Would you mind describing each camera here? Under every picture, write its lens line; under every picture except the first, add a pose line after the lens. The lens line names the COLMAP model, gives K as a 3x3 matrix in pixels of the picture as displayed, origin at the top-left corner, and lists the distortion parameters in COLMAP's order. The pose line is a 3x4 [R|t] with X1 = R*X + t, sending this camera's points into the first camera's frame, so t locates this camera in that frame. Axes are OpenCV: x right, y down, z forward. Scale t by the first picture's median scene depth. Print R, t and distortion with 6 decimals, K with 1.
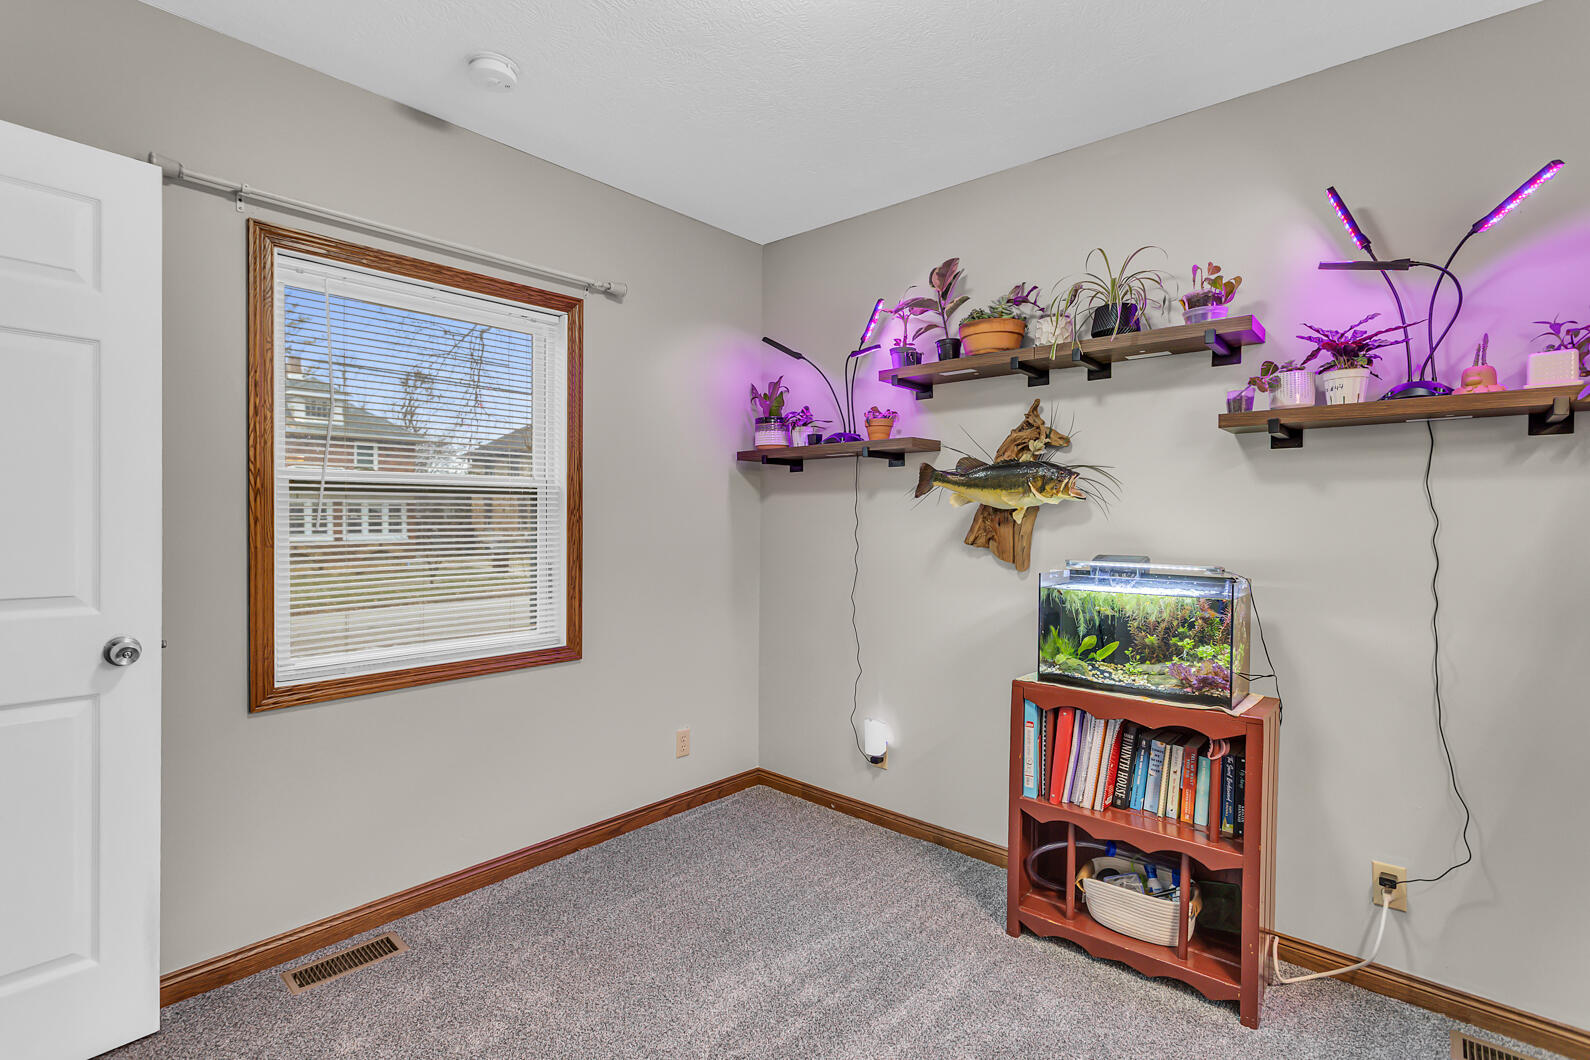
lens RADIAL K [[765.4, 0, 795.0], [0, 765.4, 530.0], [0, 0, 1]] dist [-0.002992, -0.000006]
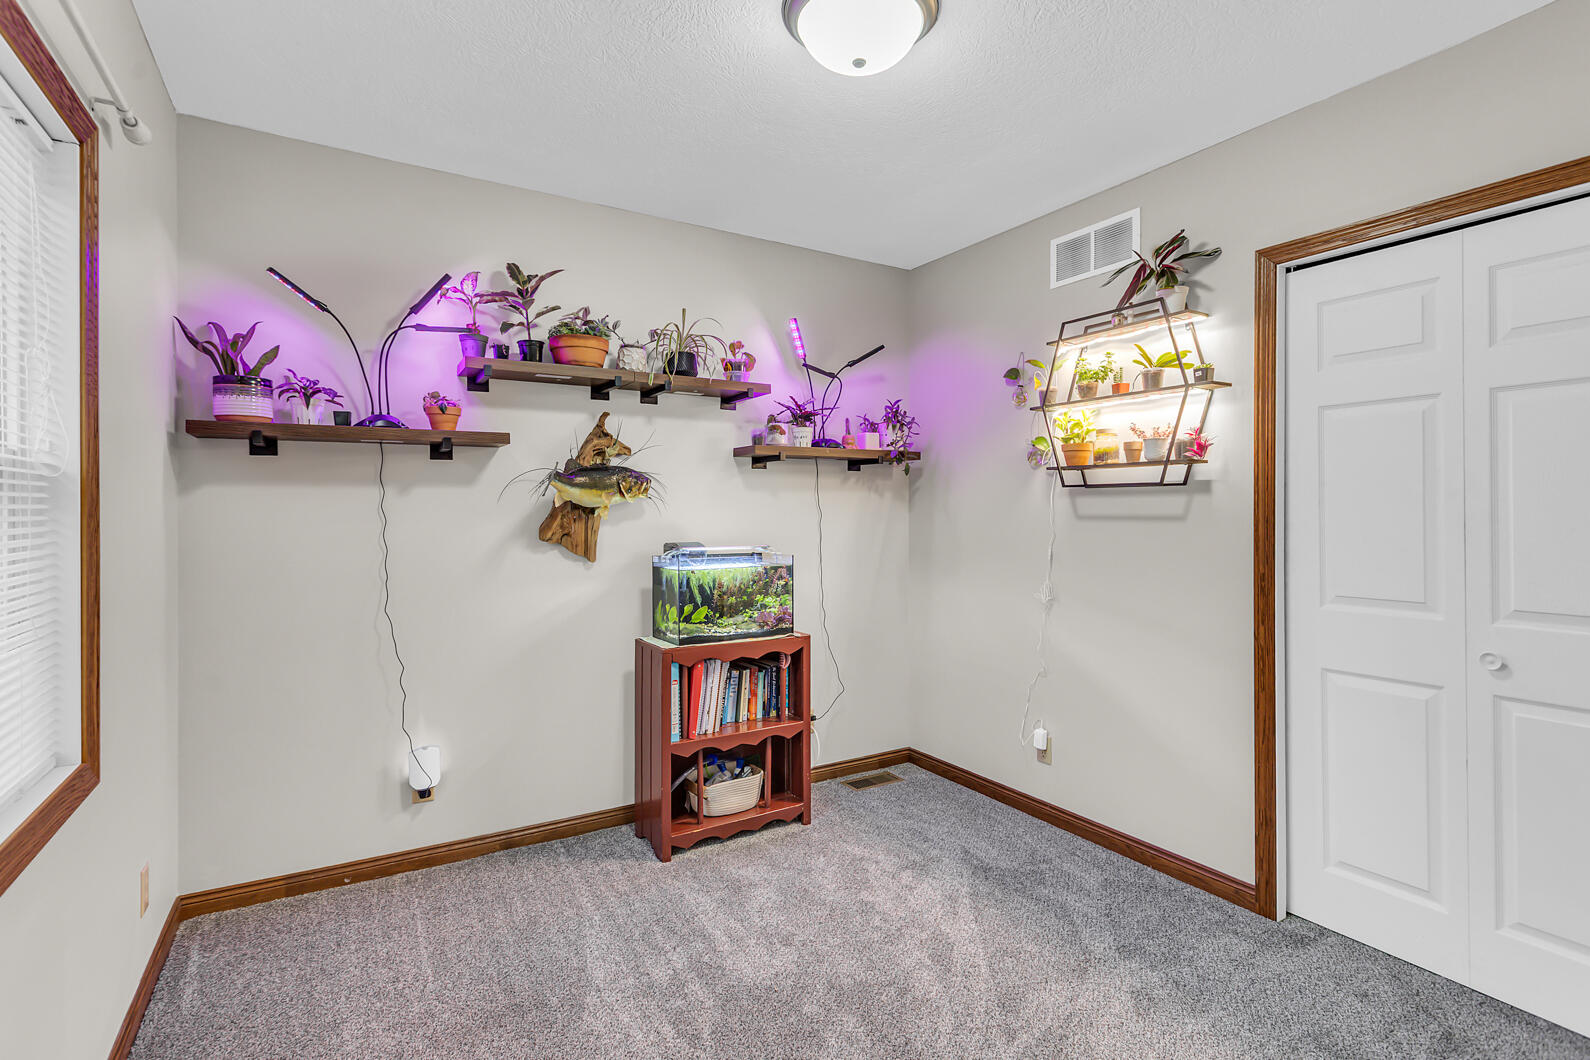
lens RADIAL K [[762.3, 0, 804.9], [0, 762.3, 514.3], [0, 0, 1]] dist [-0.001380, 0.000029]
pose [[0.288681, -0.012787, 0.957340, -0.803818], [0.021334, 0.999748, 0.006920, -0.020933], [-0.957188, 0.018426, 0.288881, 0.438424]]
